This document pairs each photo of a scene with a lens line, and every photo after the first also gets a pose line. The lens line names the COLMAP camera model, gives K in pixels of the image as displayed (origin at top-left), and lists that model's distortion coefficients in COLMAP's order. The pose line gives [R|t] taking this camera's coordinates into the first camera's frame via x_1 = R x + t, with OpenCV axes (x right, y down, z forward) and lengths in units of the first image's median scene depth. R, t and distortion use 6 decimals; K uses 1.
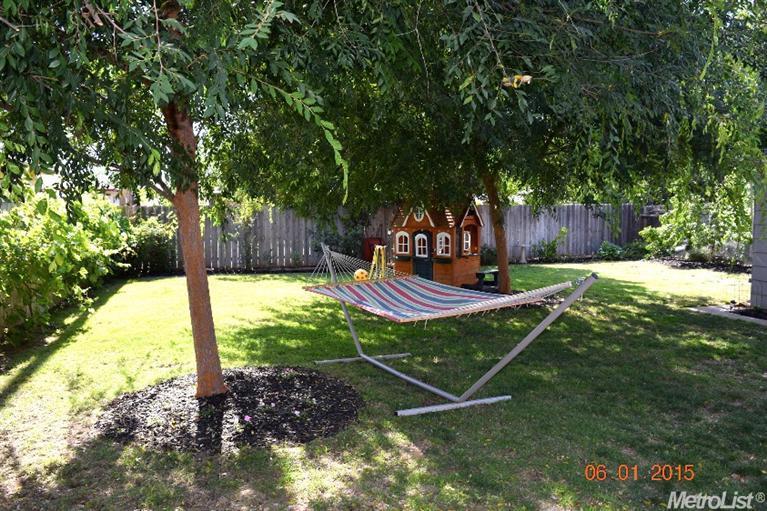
lens RADIAL K [[604.8, 0, 383.5], [0, 604.8, 255.5], [0, 0, 1]] dist [-0.081689, 0.000739]
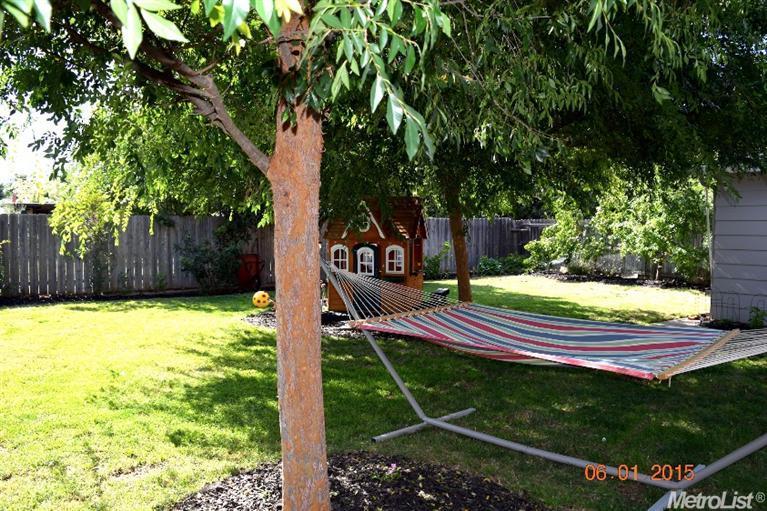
lens RADIAL K [[604.8, 0, 383.5], [0, 604.8, 255.5], [0, 0, 1]] dist [-0.081689, 0.000739]
pose [[0.947713, -0.008205, 0.319019, -0.140895], [0.017235, 0.999526, -0.025491, -0.002506], [-0.318658, 0.029656, 0.947406, 0.169093]]
